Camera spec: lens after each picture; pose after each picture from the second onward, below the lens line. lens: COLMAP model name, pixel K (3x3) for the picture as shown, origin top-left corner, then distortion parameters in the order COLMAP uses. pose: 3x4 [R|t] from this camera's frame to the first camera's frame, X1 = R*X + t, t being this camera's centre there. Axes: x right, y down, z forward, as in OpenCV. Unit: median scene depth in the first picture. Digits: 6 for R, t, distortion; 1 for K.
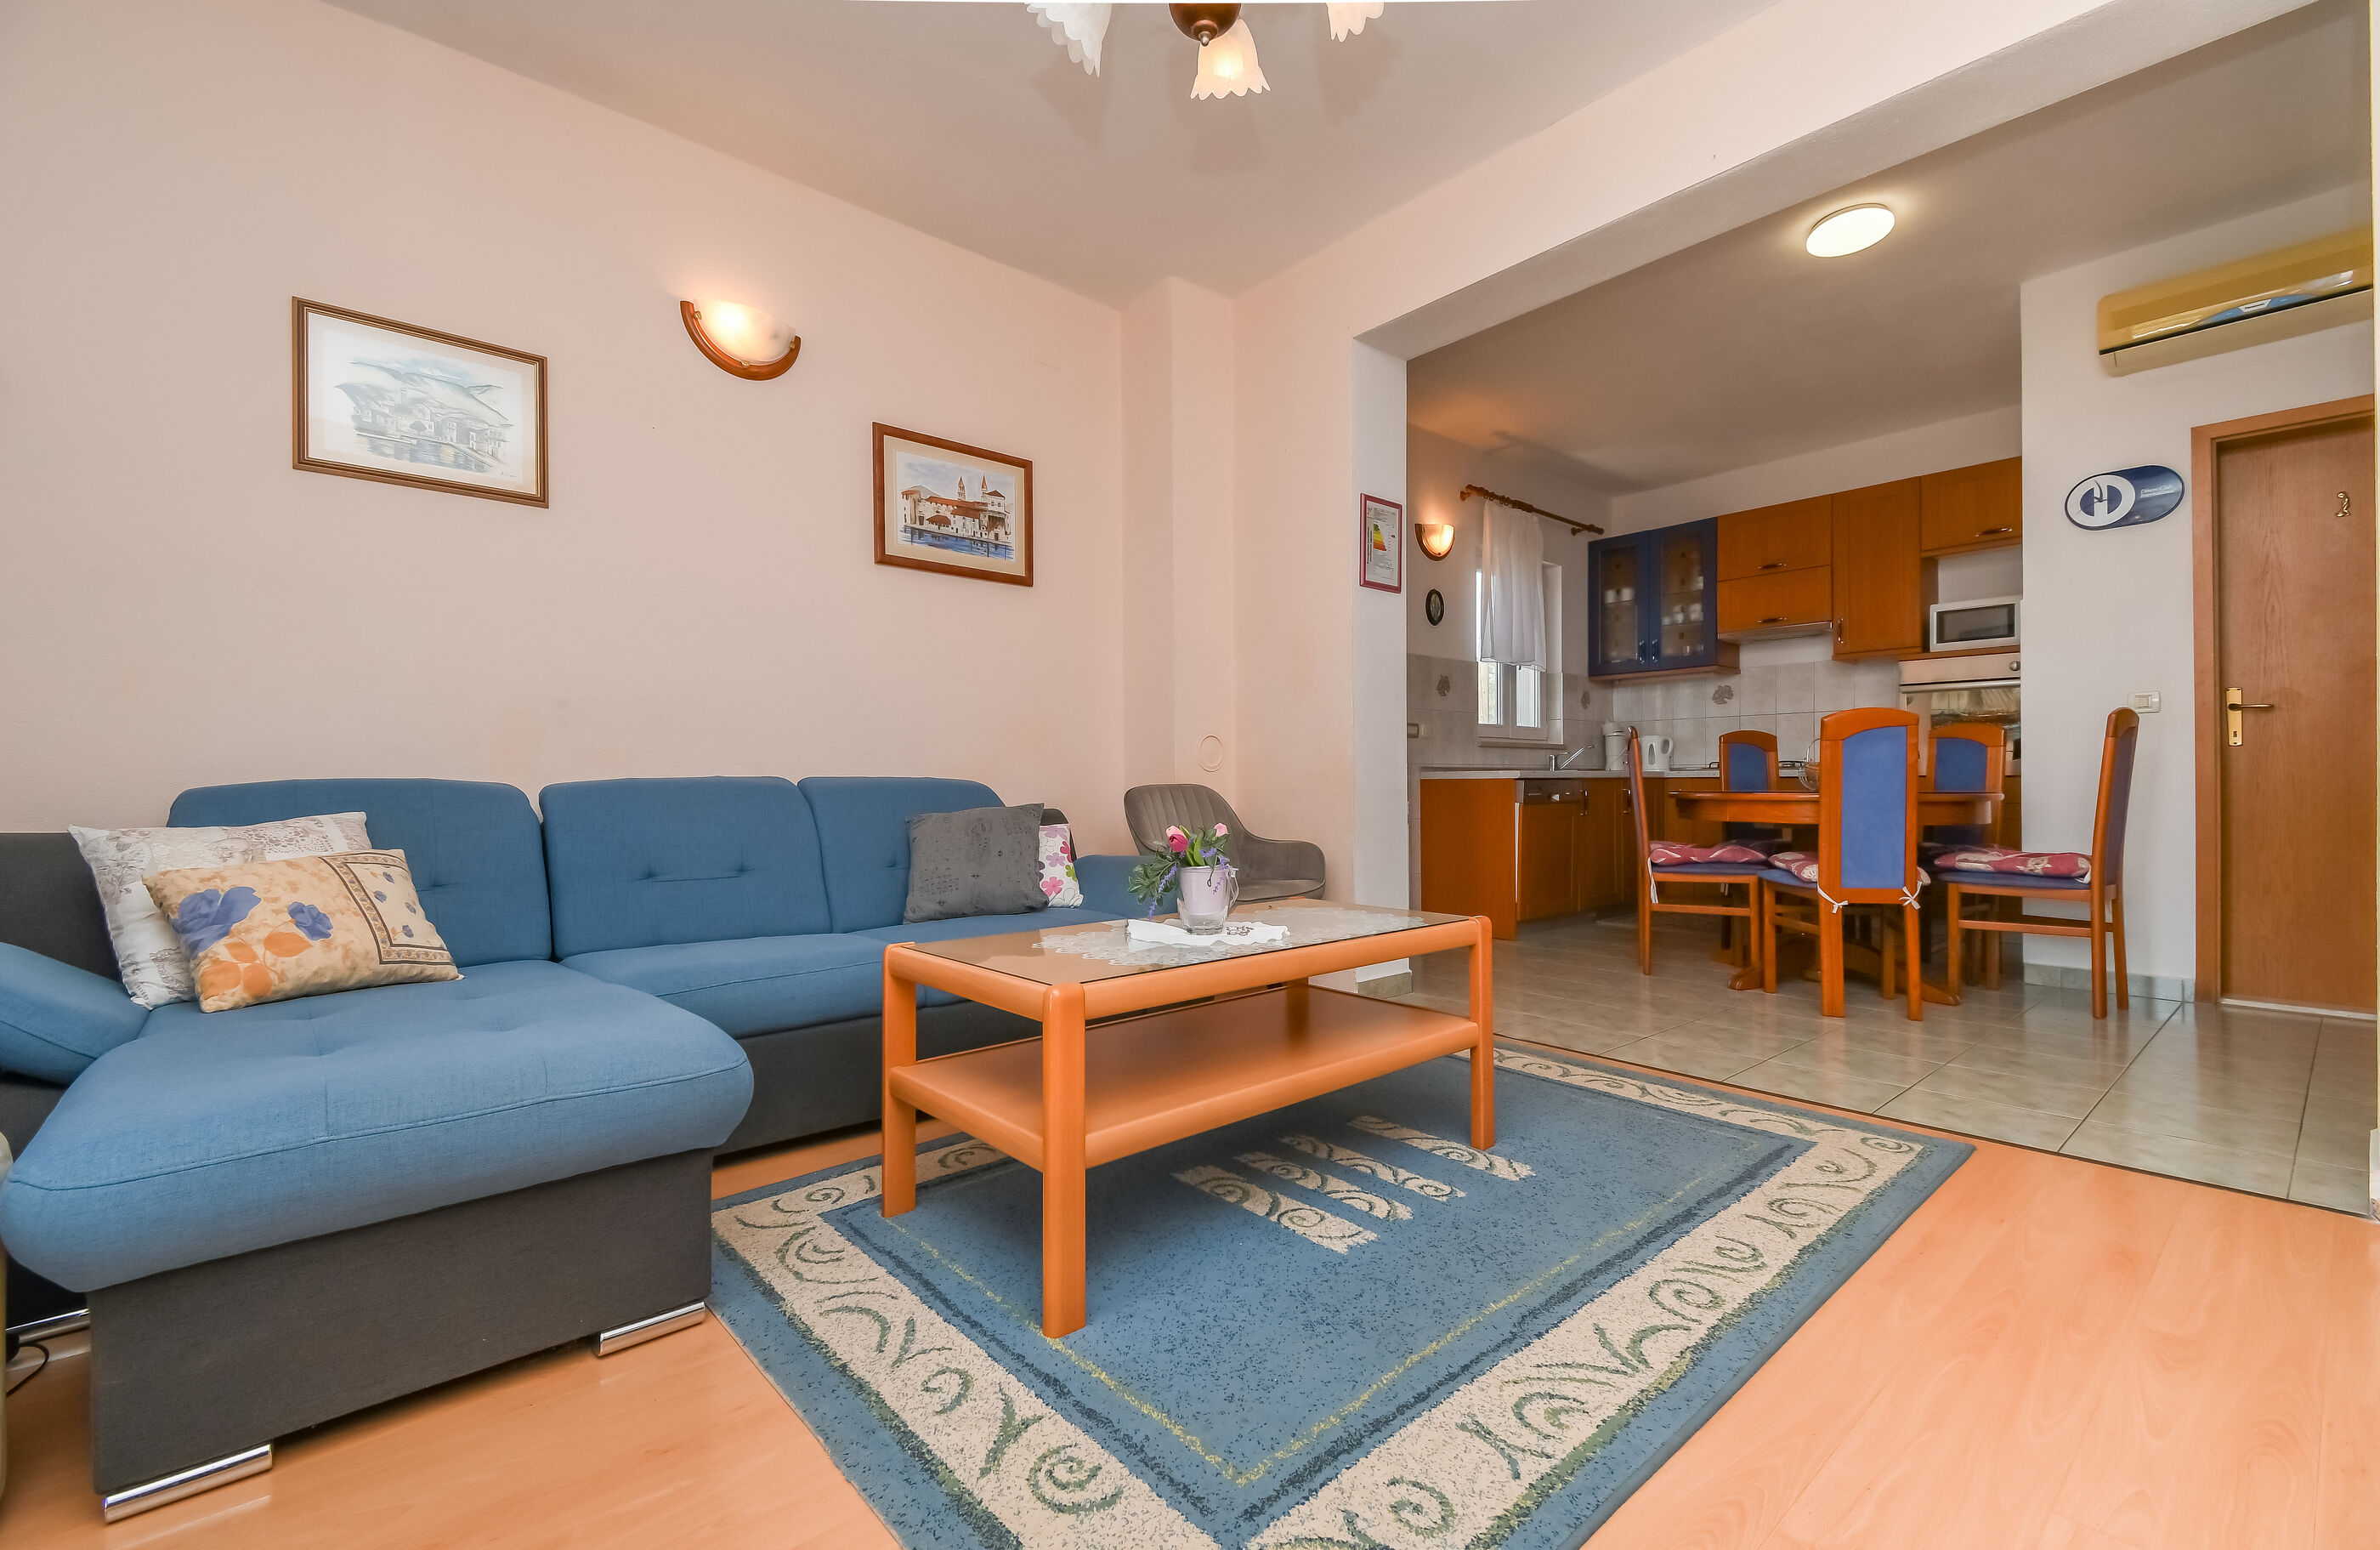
lens RADIAL K [[1010.7, 0, 1170.1], [0, 1010.7, 778.1], [0, 0, 1]] dist [0.029020, 0.000097]
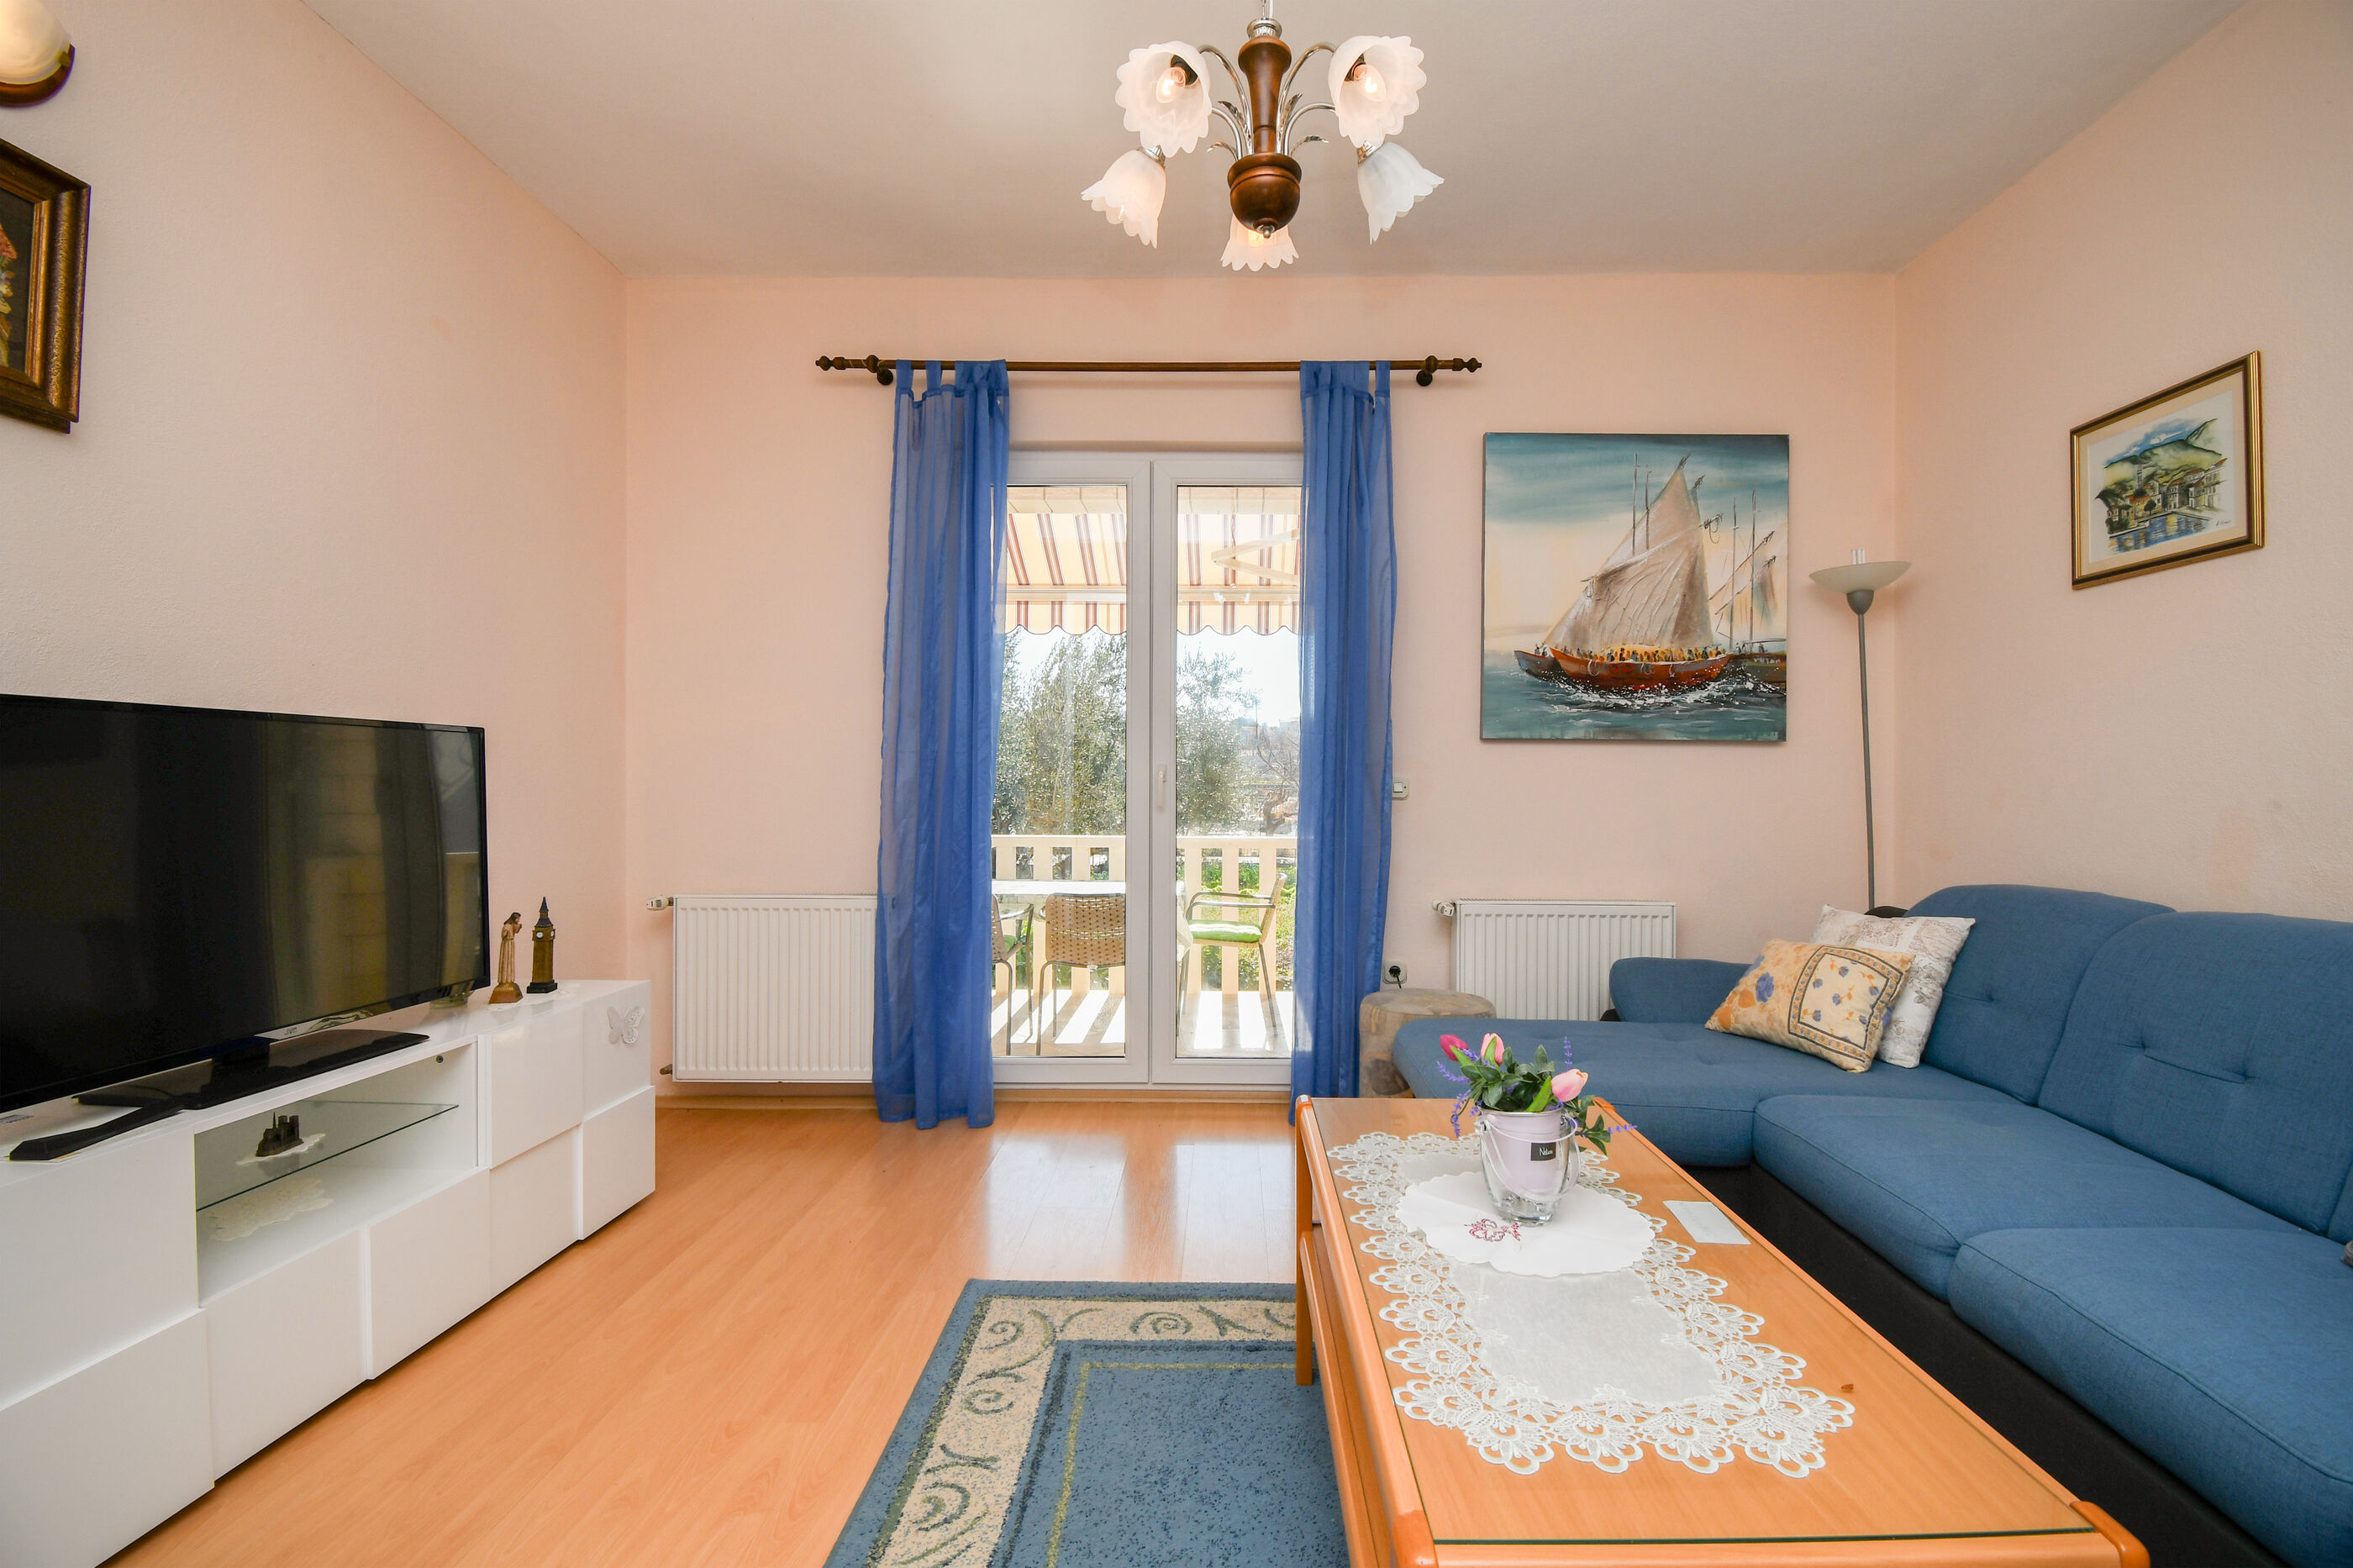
lens RADIAL K [[1031.1, 0, 1173.3], [0, 1031.1, 780.2], [0, 0, 1]] dist [-0.000913, -0.000190]
pose [[-0.682139, -0.002756, -0.731217, 1.045477], [0.001429, 0.999986, -0.005102, -0.194227], [0.731221, -0.004525, -0.682126, 1.991144]]
